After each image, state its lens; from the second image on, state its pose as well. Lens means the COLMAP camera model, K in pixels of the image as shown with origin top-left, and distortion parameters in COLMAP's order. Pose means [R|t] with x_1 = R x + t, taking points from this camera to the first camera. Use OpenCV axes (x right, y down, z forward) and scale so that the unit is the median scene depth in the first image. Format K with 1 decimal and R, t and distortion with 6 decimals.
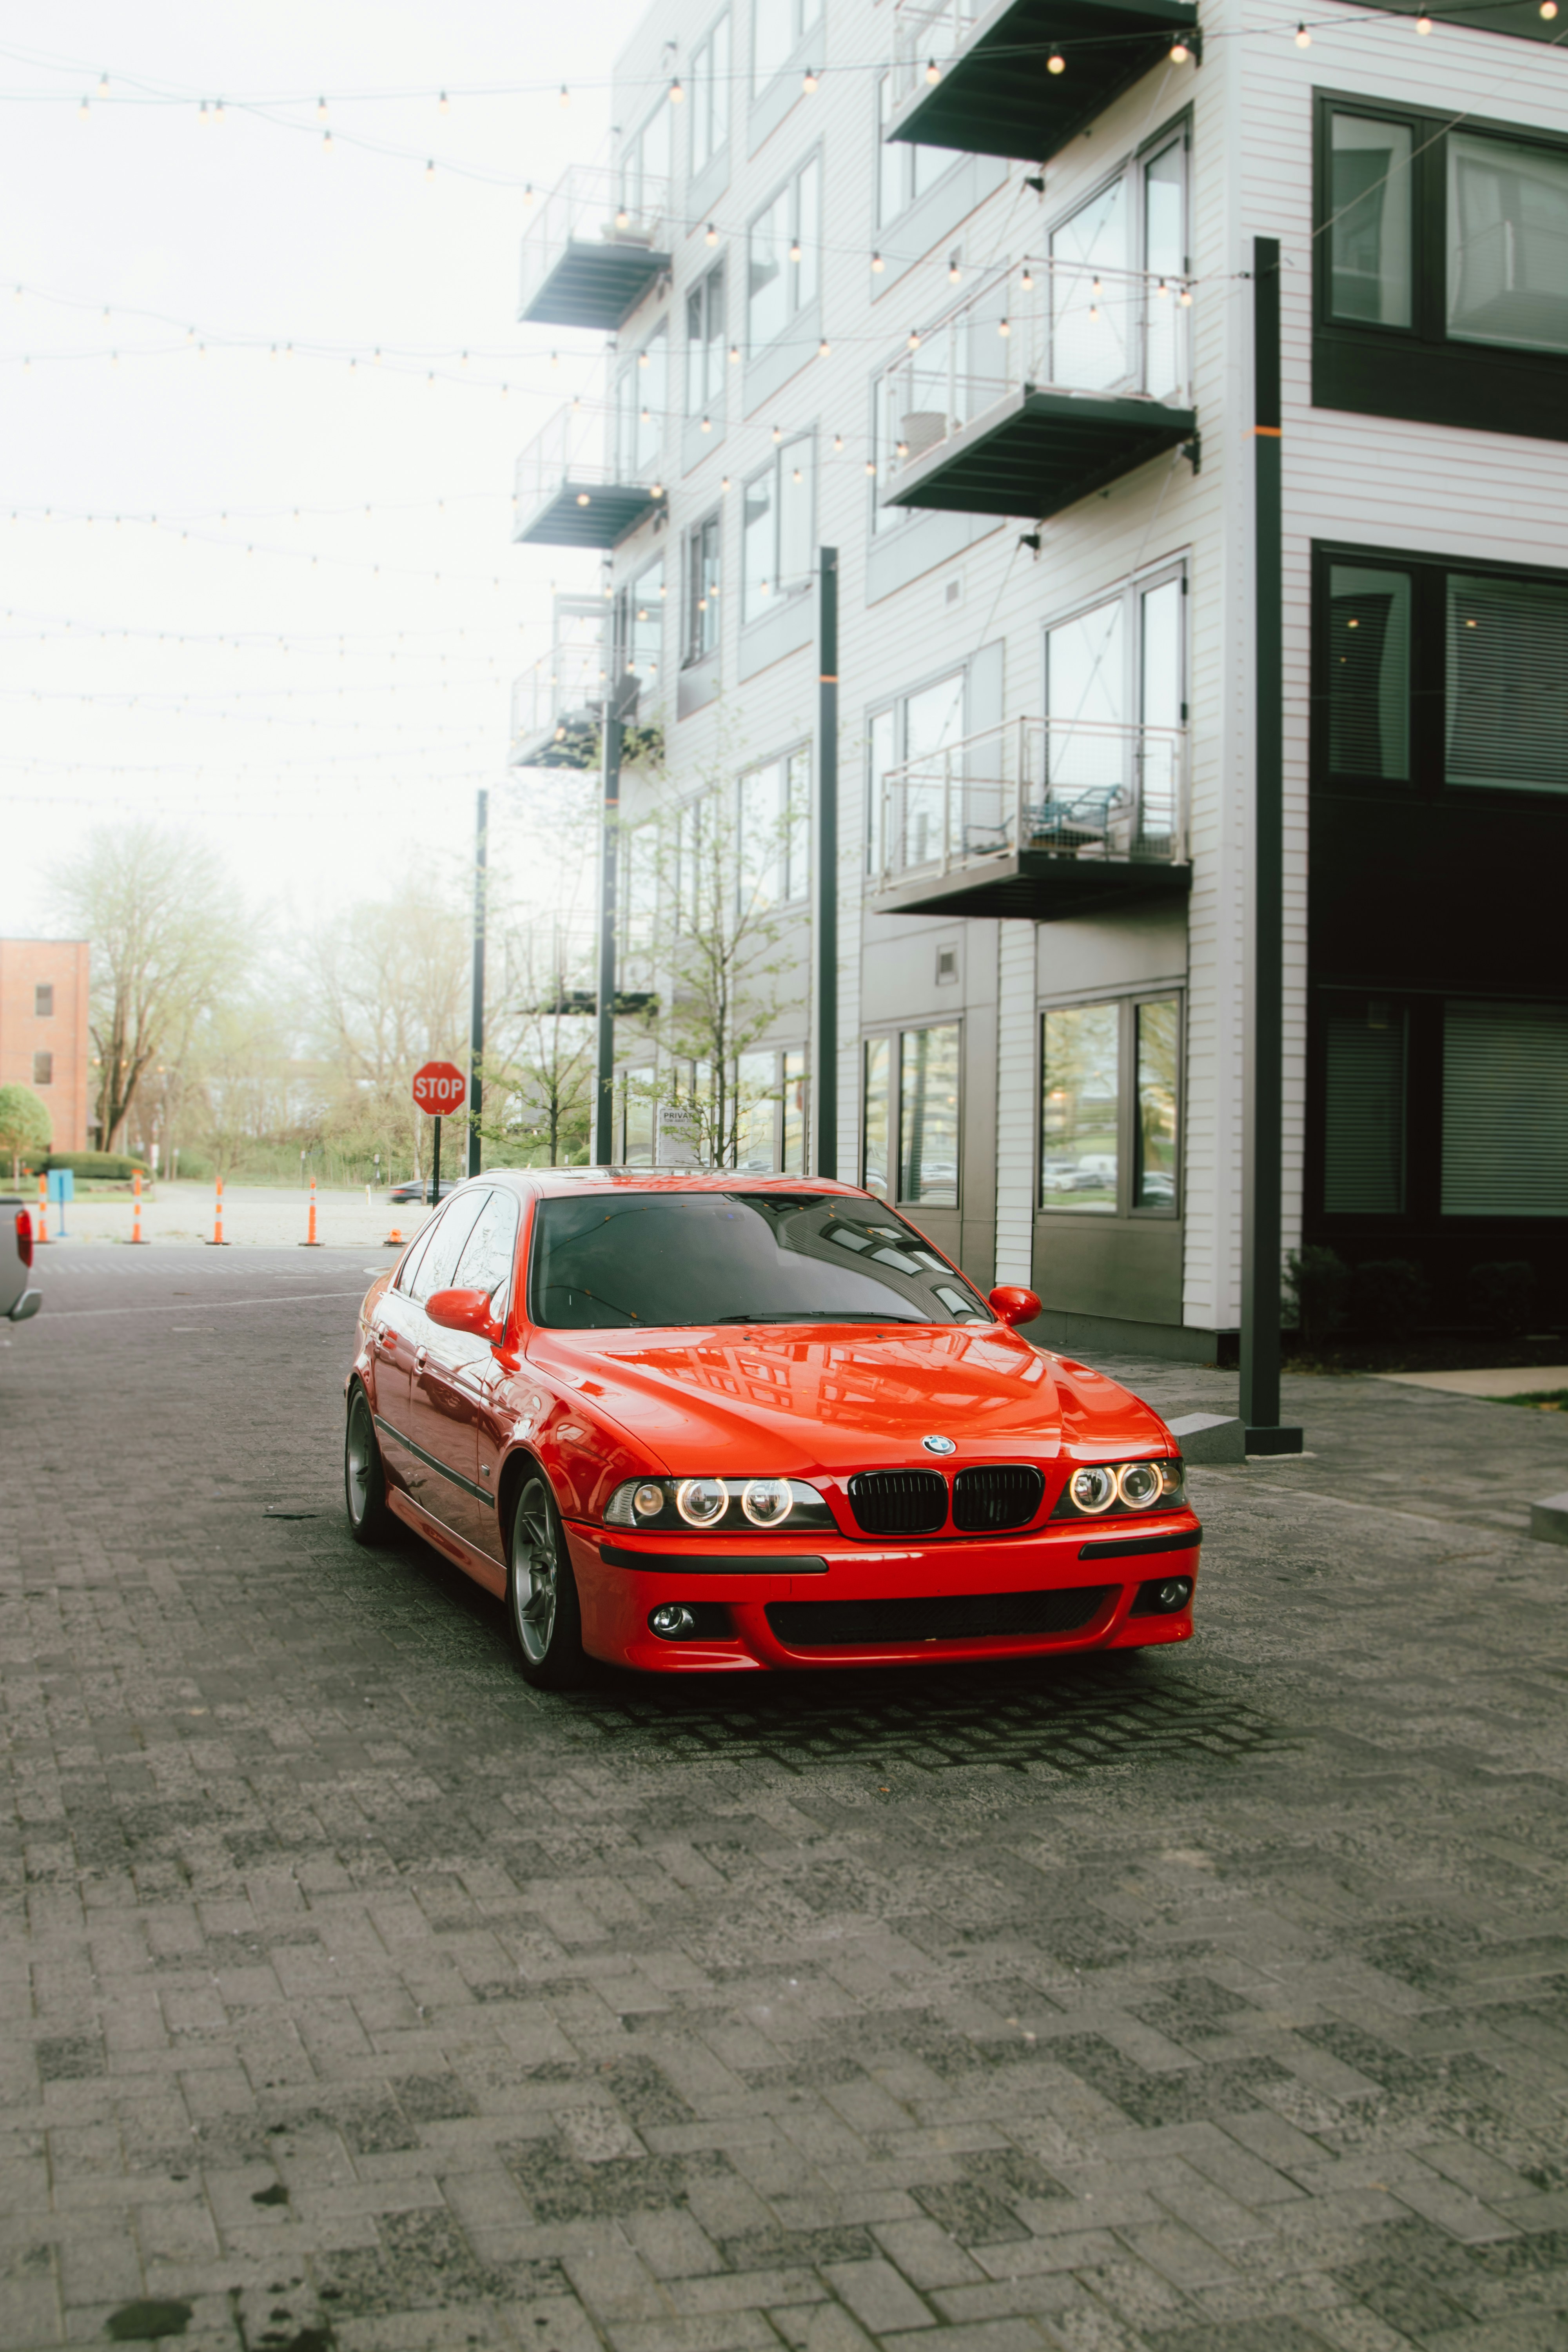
lens RADIAL K [[2602.8, 0, 784.0], [0, 2602.8, 1176.0], [0, 0, 1]] dist [-0.098441, 0.020856]
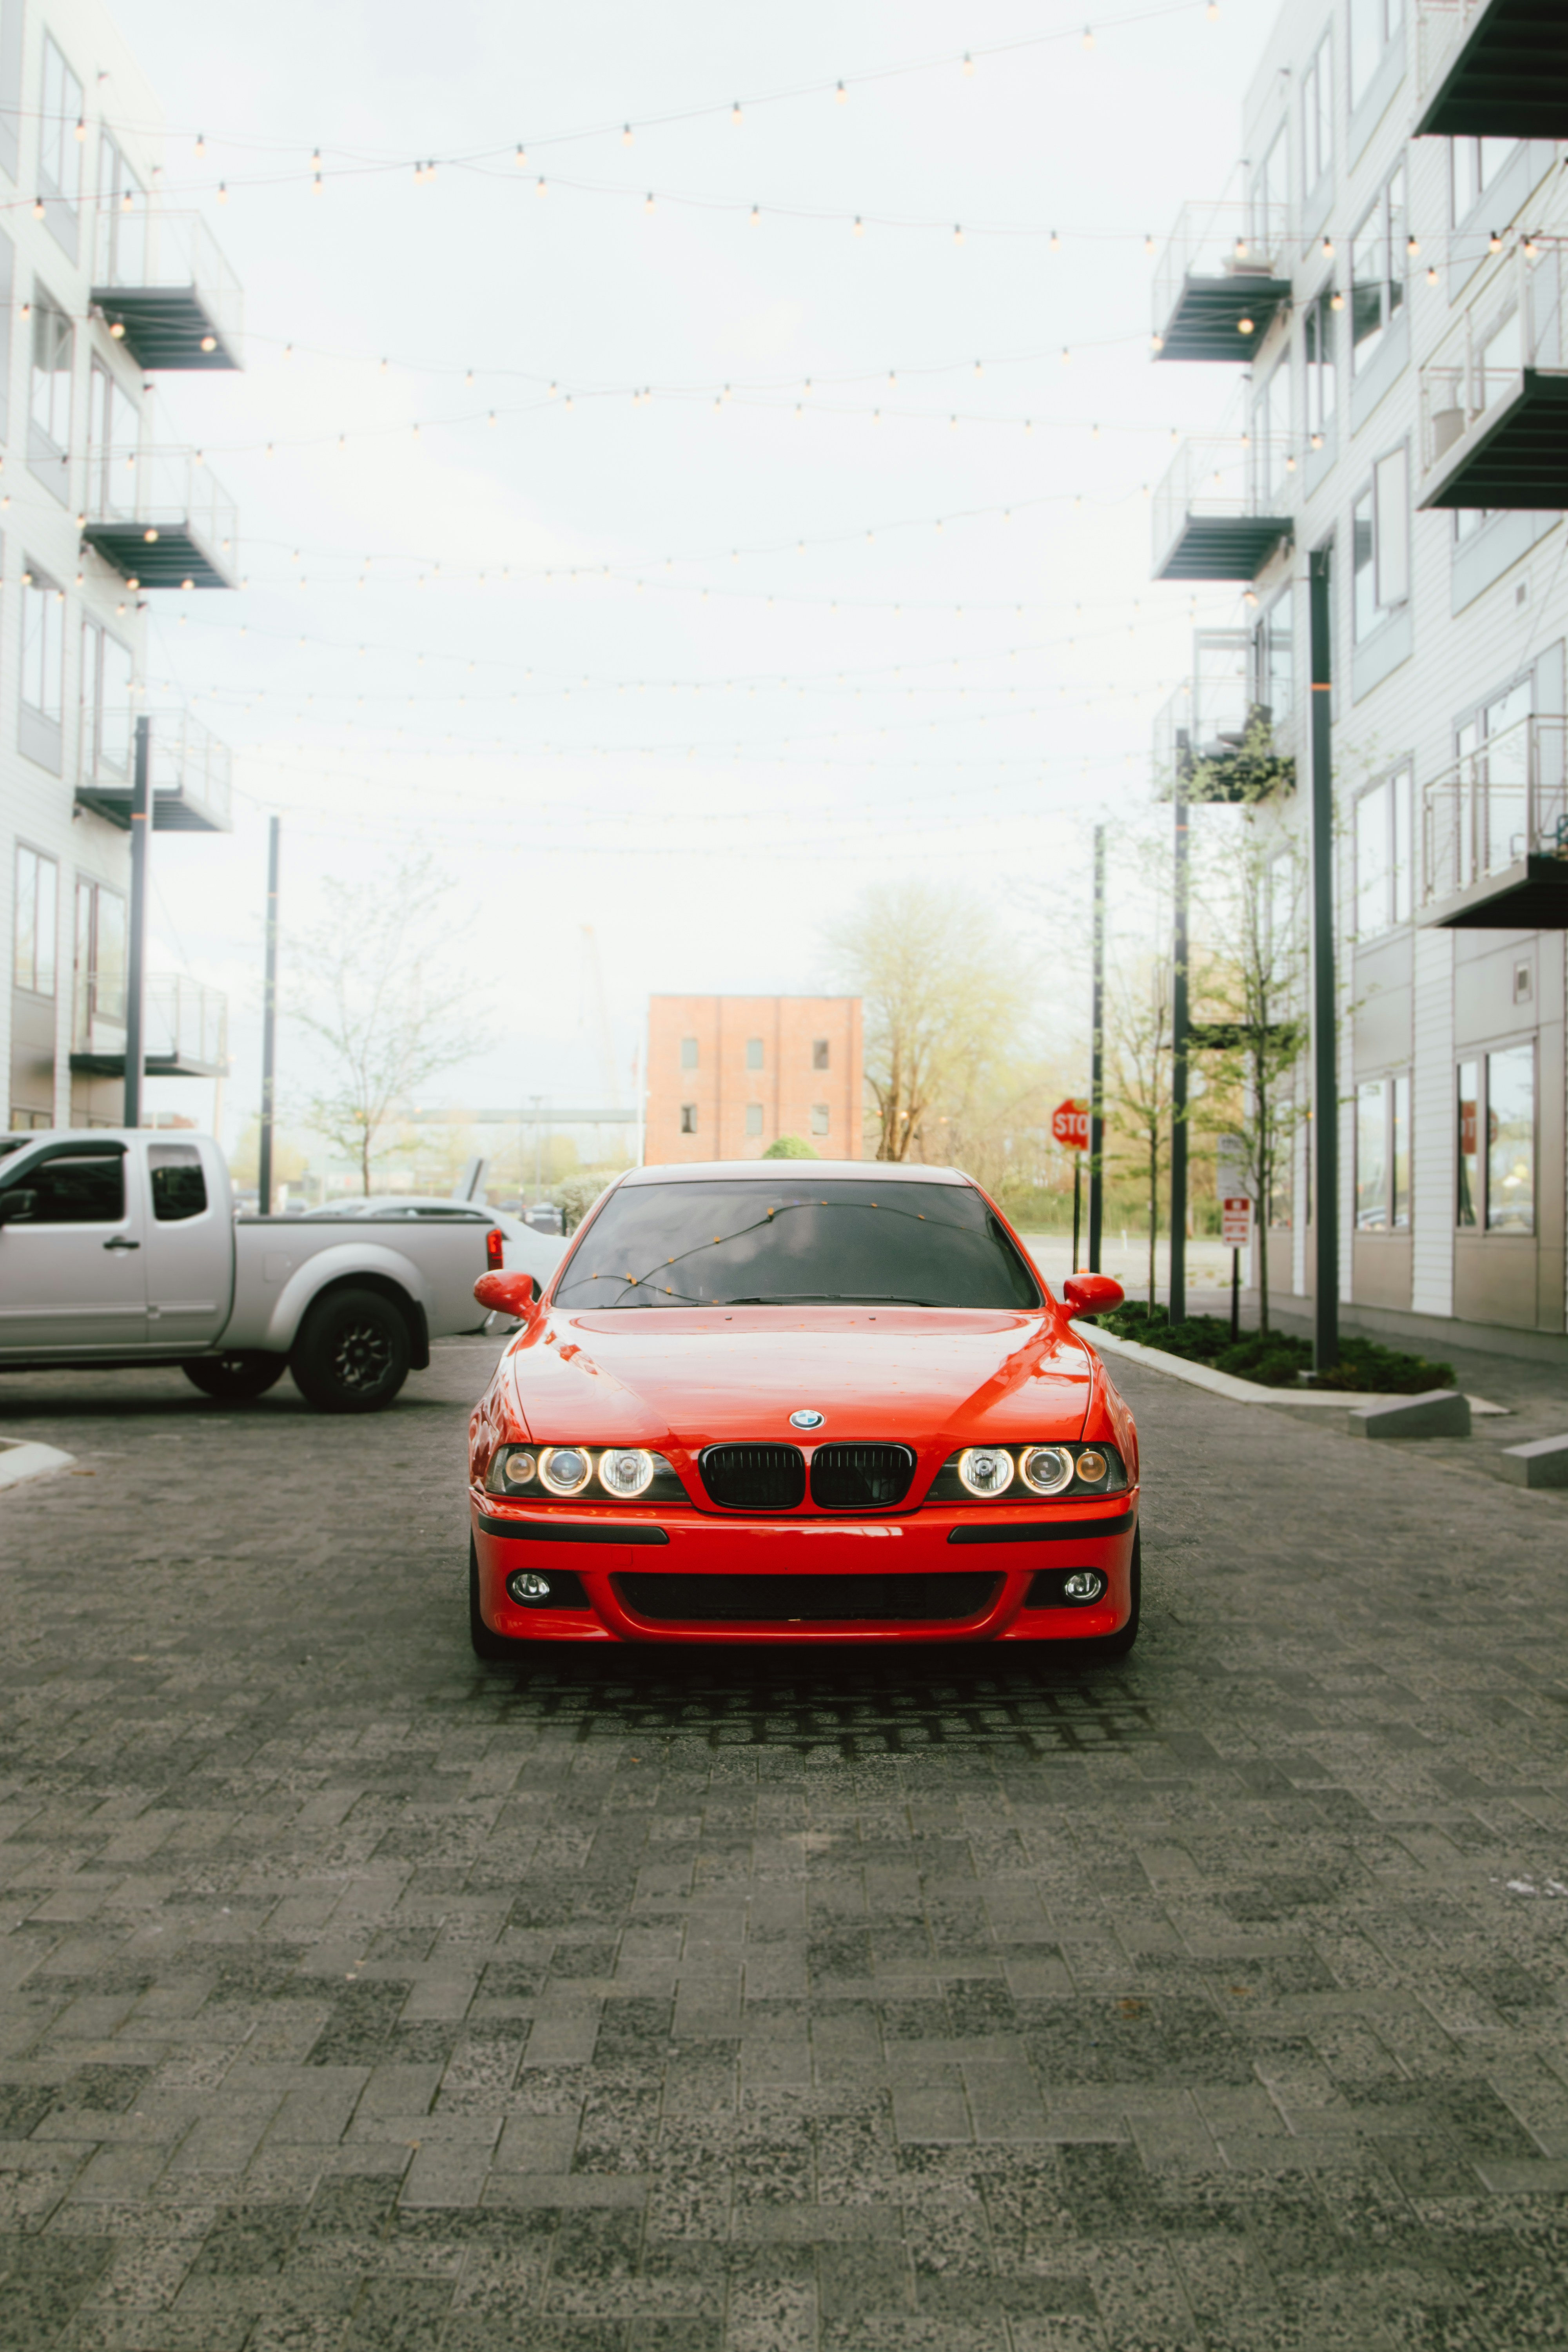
lens RADIAL K [[2582.5, 0, 784.0], [0, 2582.5, 1176.0], [0, 0, 1]] dist [-0.114591, 0.036084]
pose [[0.952901, -0.008941, -0.303150, 0.349932], [0.003112, 0.999801, -0.019705, 0.031863], [0.303266, 0.017834, 0.952739, 0.078948]]
